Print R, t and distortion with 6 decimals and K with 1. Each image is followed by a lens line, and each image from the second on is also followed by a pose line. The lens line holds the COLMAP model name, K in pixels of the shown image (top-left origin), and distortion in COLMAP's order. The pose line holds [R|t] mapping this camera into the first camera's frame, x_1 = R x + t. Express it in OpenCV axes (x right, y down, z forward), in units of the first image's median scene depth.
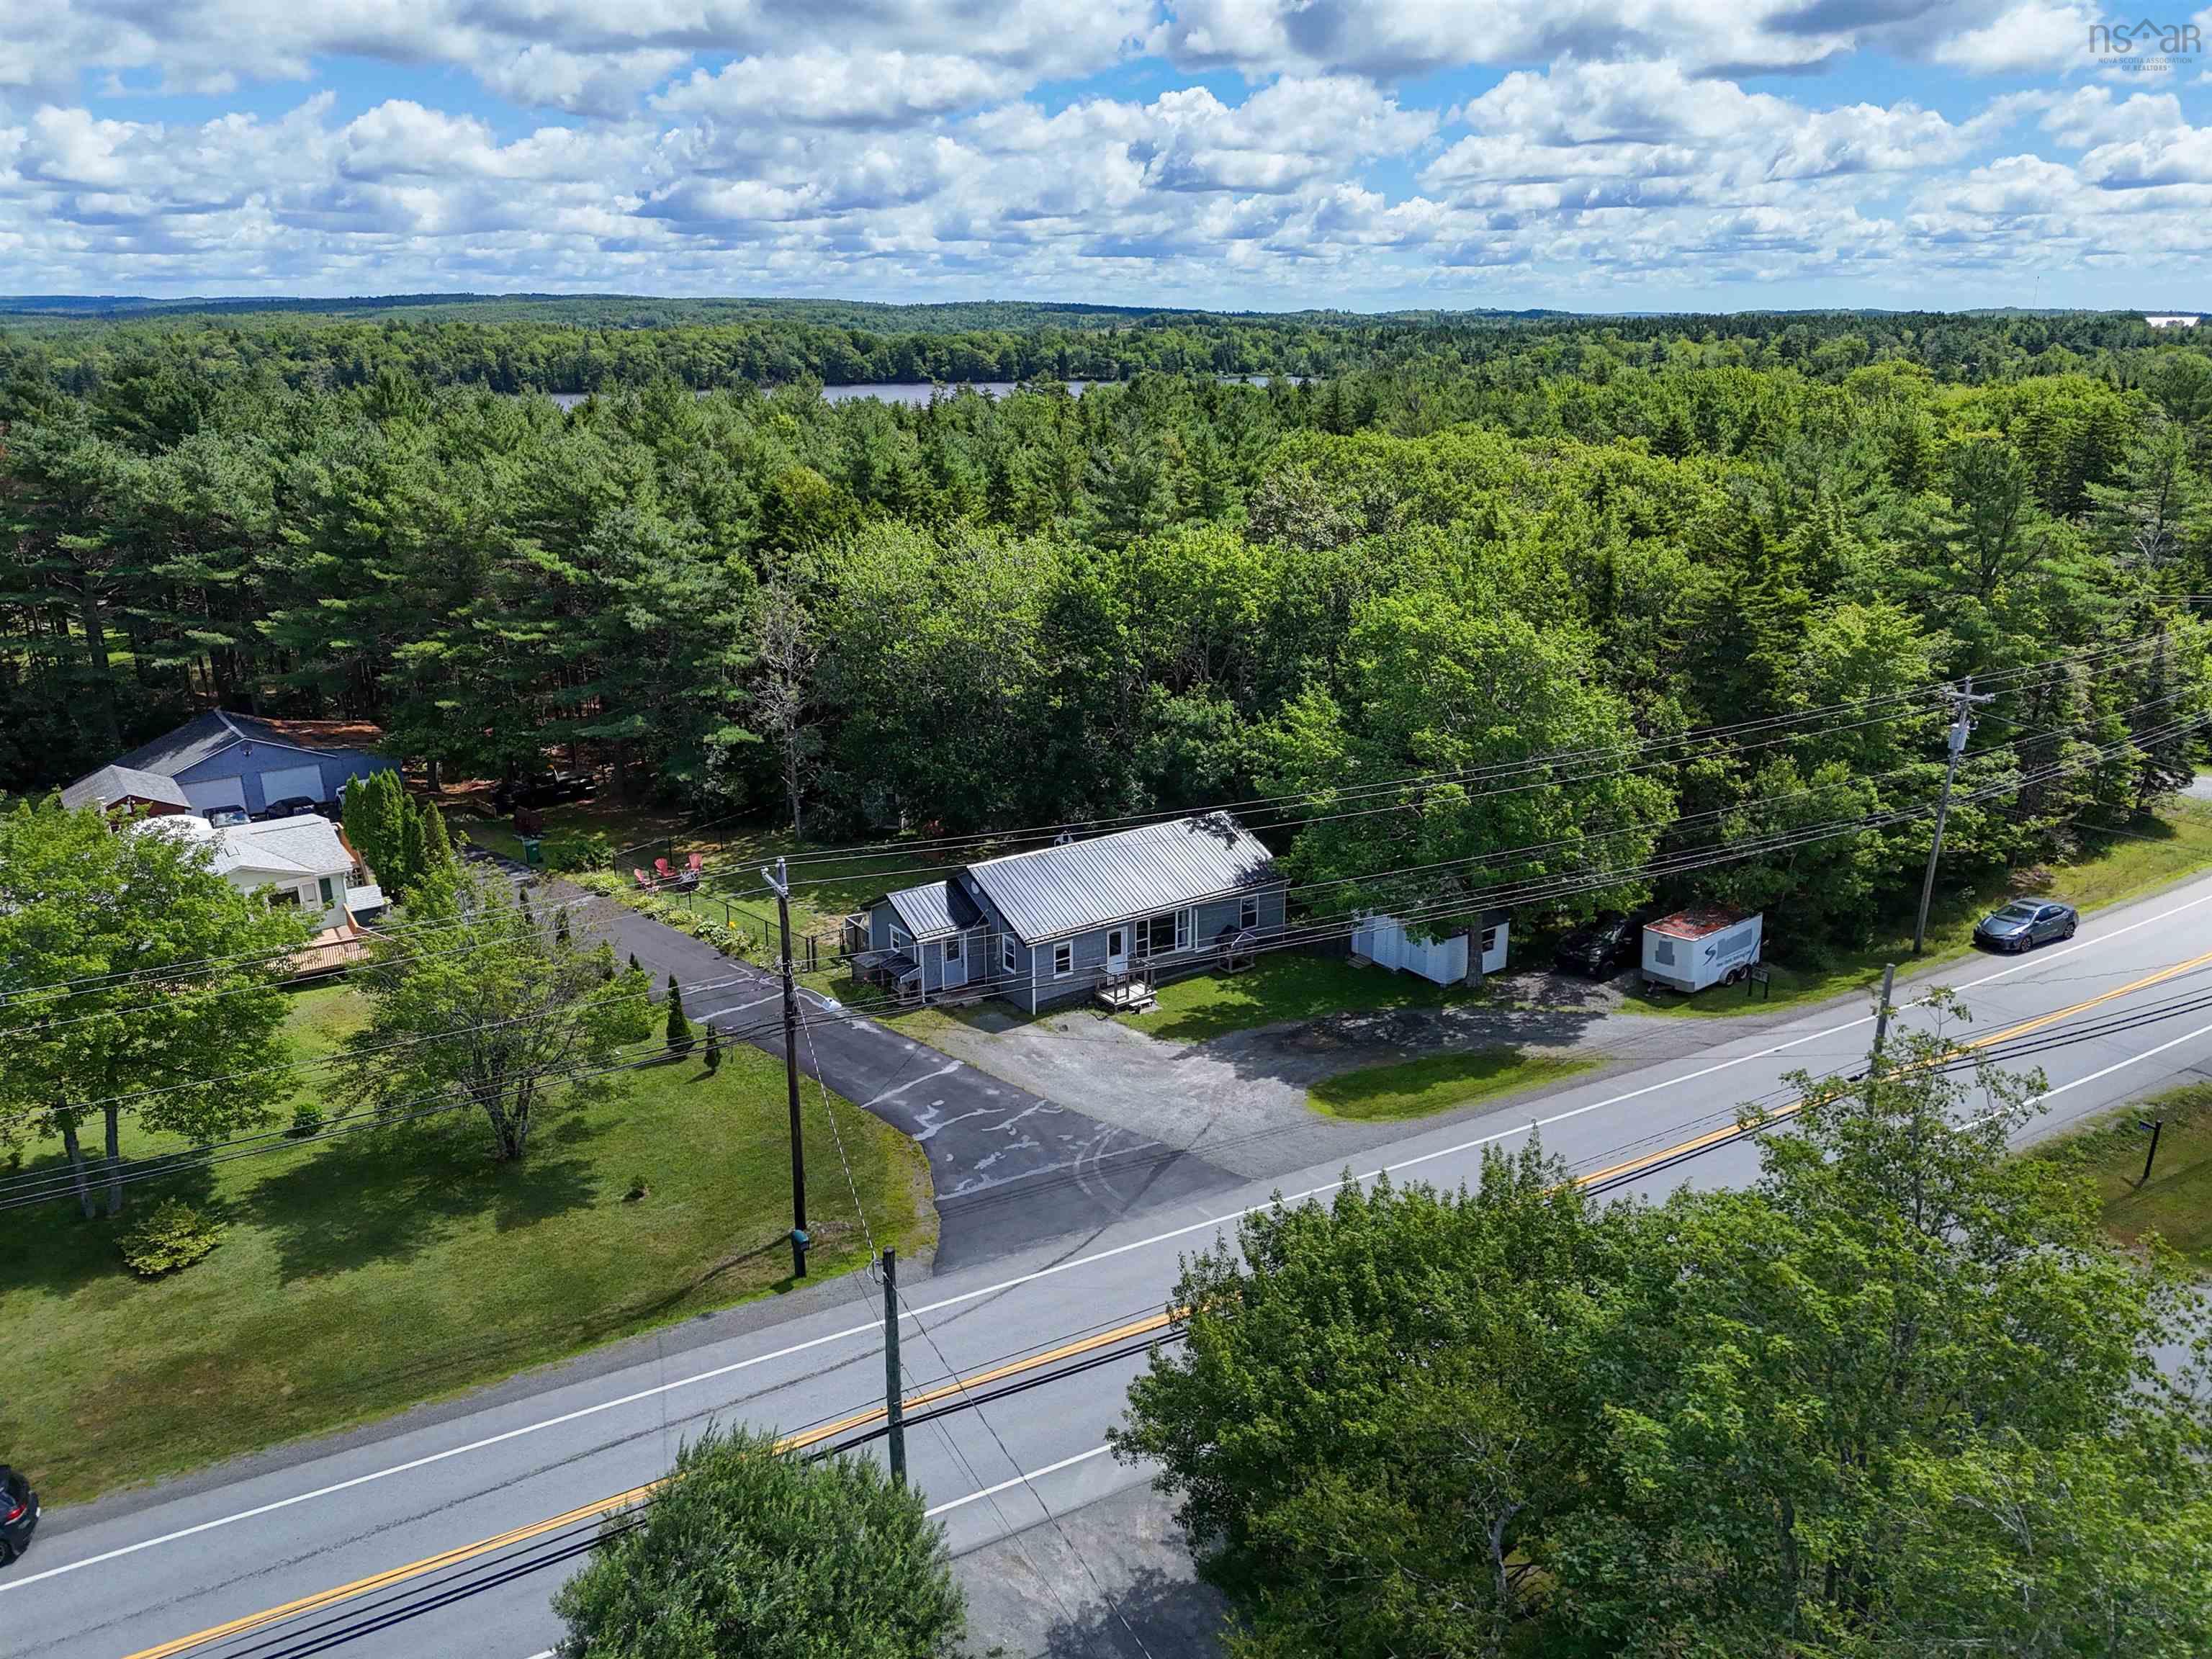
lens RADIAL K [[1625.3, 0, 1112.9], [0, 1625.3, 834.3], [0, 0, 1]] dist [0.073597, -0.069330]
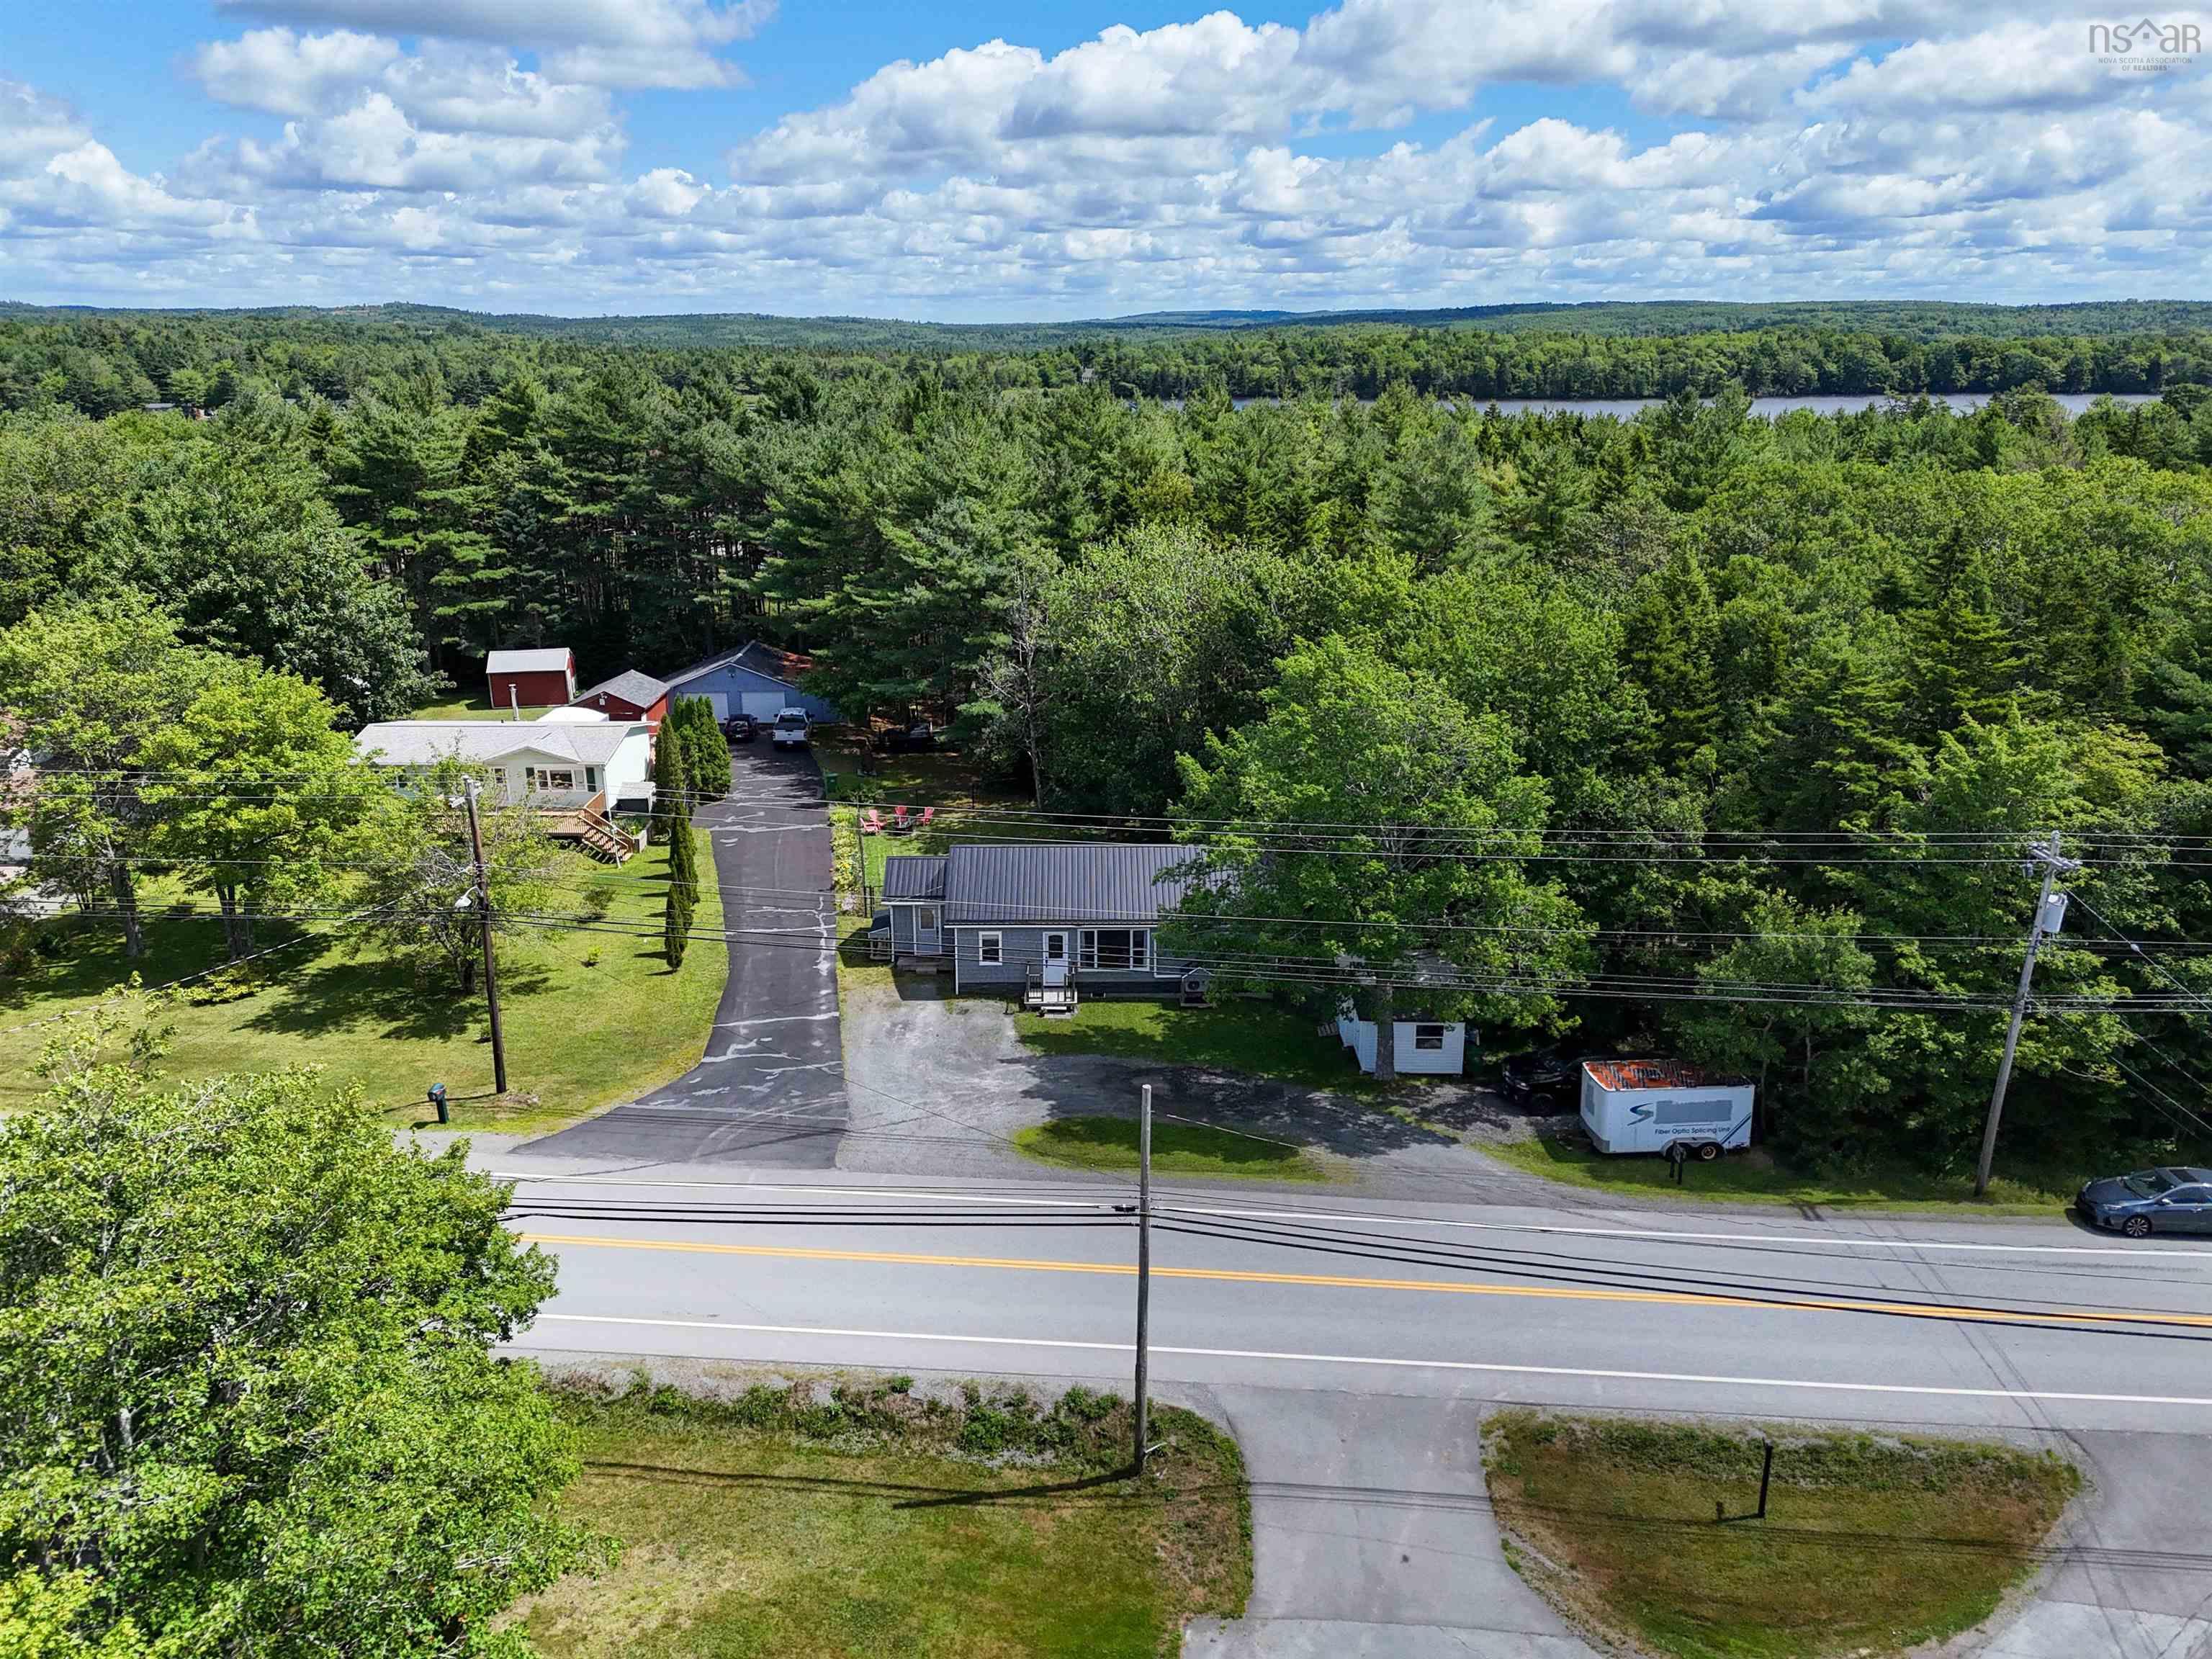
lens RADIAL K [[1625.3, 0, 1109.4], [0, 1625.3, 837.9], [0, 0, 1]] dist [0.073597, -0.069330]
pose [[0.818003, 0.174246, -0.548187, 0.523828], [-0.175240, 0.983202, 0.051027, -0.051963], [0.547870, 0.054324, 0.834798, 0.156165]]
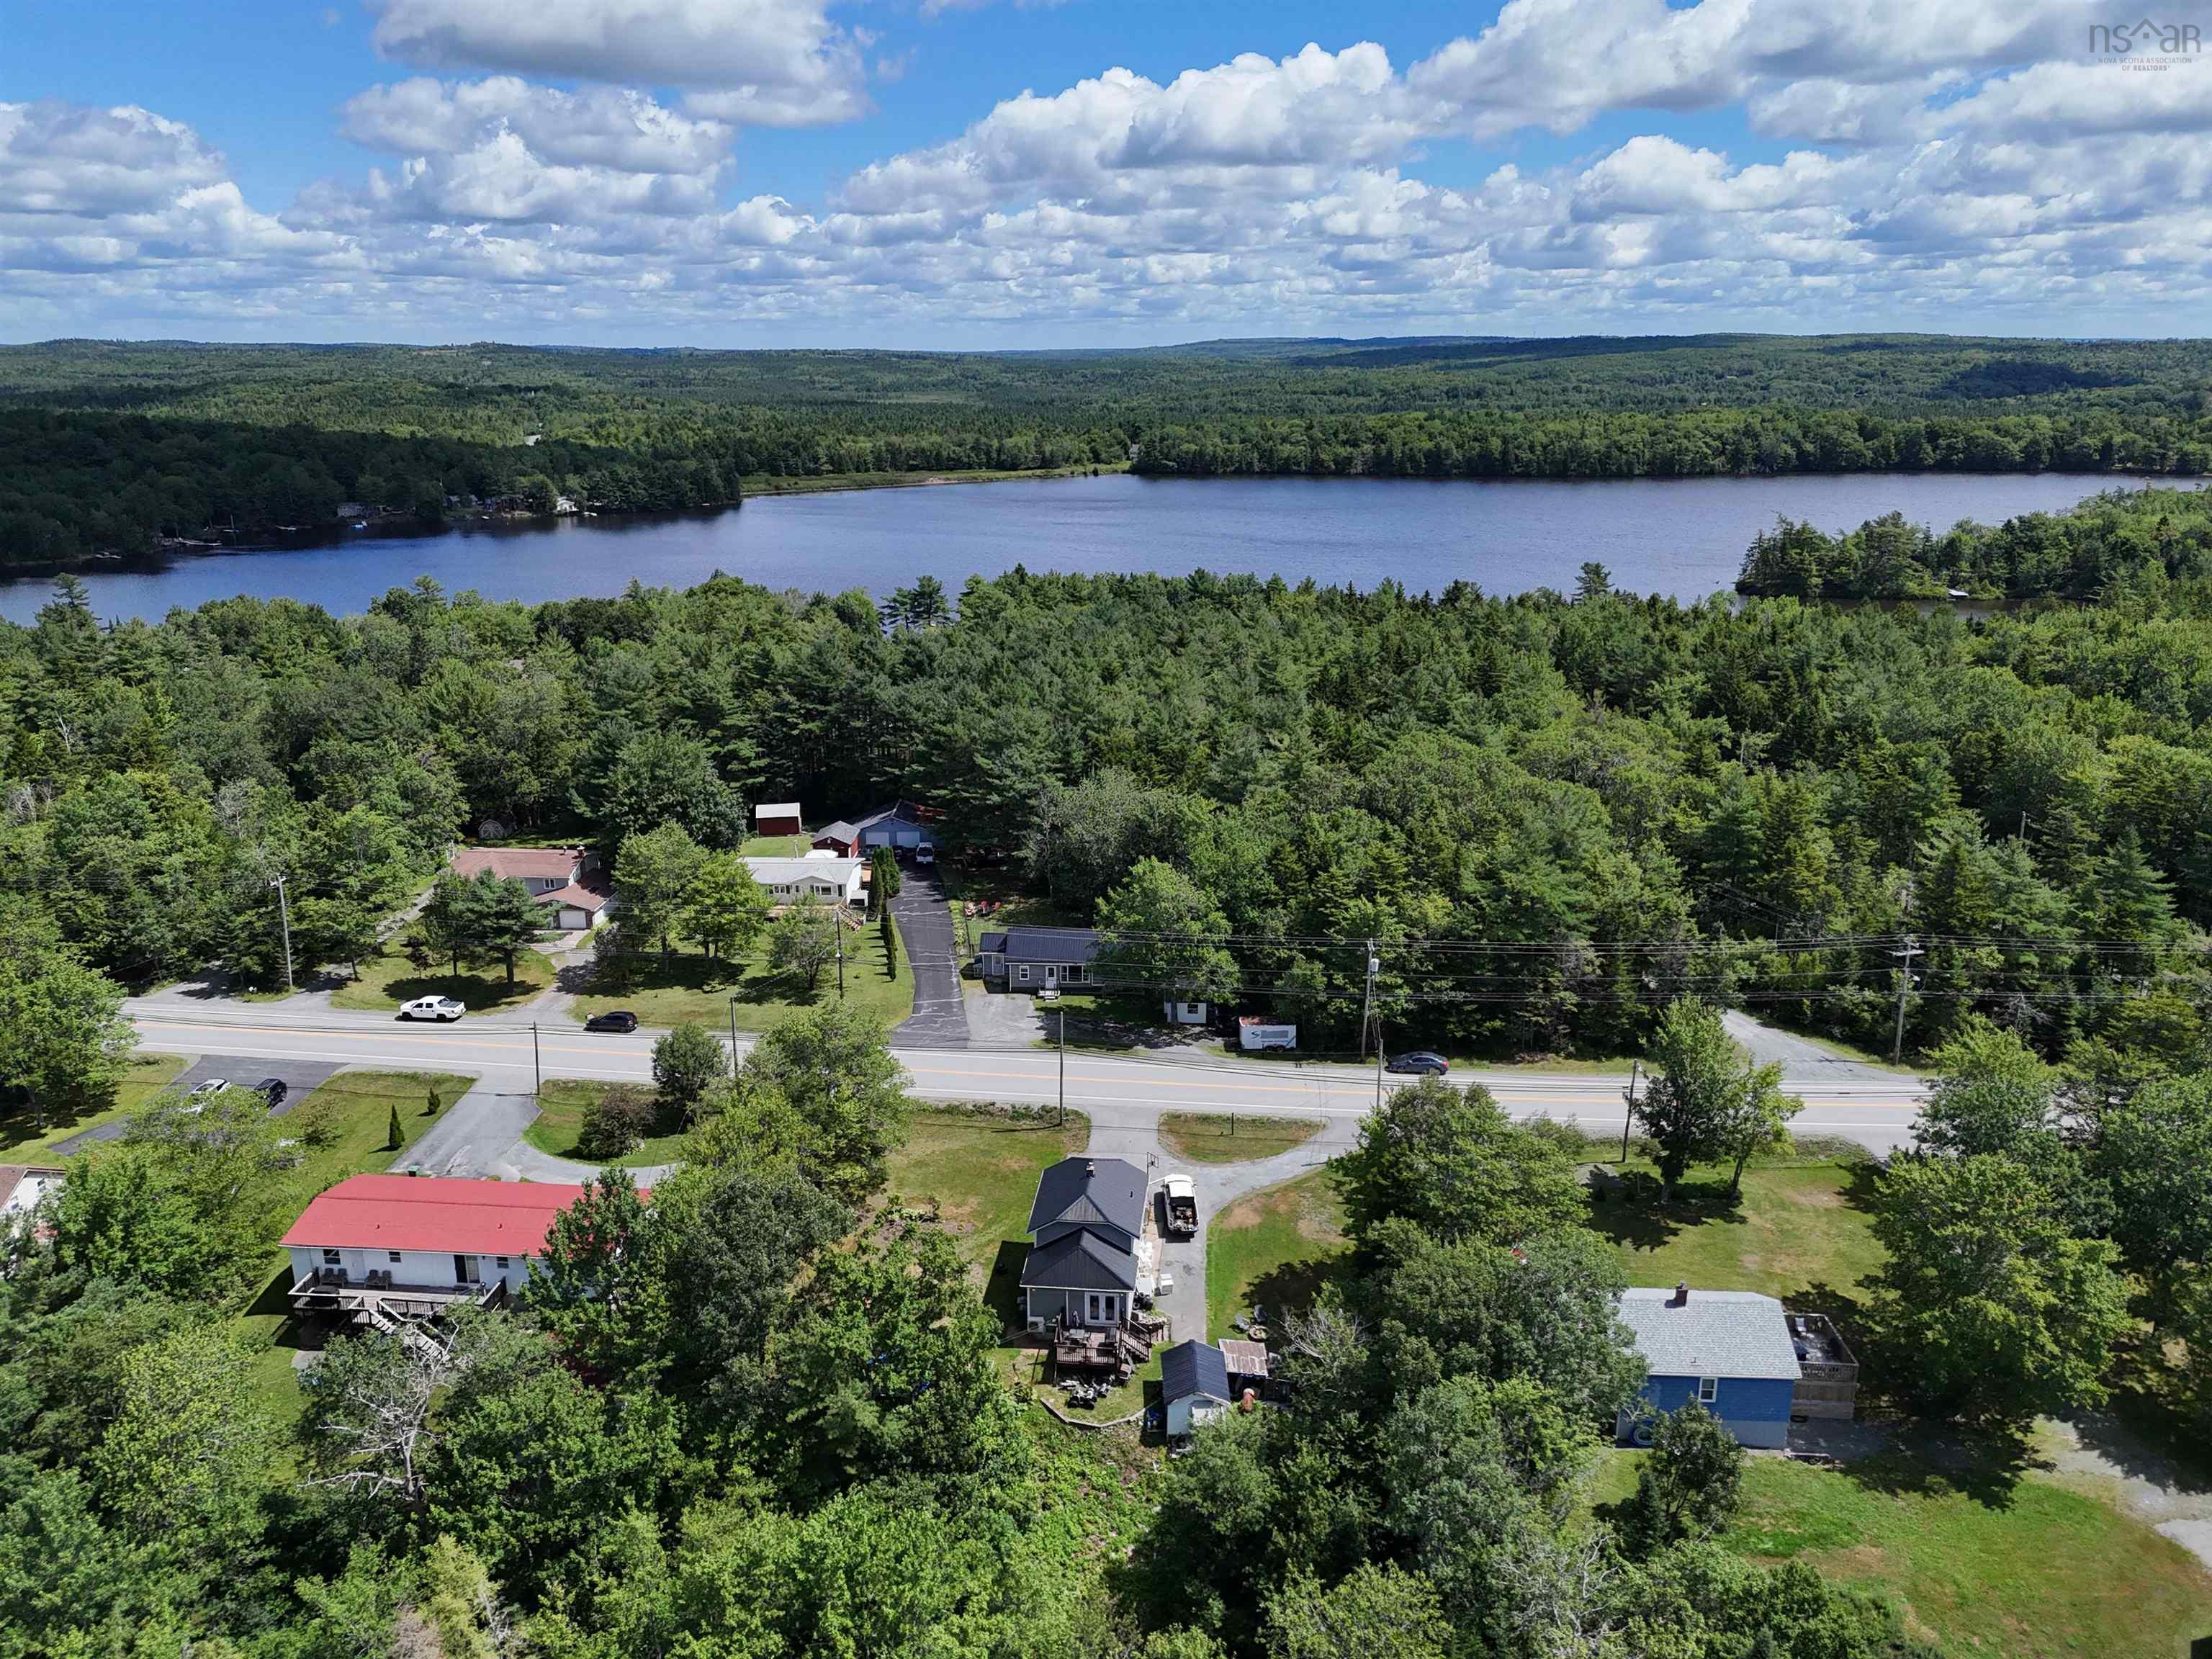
lens RADIAL K [[1625.3, 0, 1110.1], [0, 1625.3, 837.8], [0, 0, 1]] dist [0.073597, -0.069330]
pose [[0.797518, 0.173120, -0.577922, 1.333179], [-0.180274, 0.982561, 0.045558, -0.238215], [0.575731, 0.067851, 0.814819, -0.881043]]
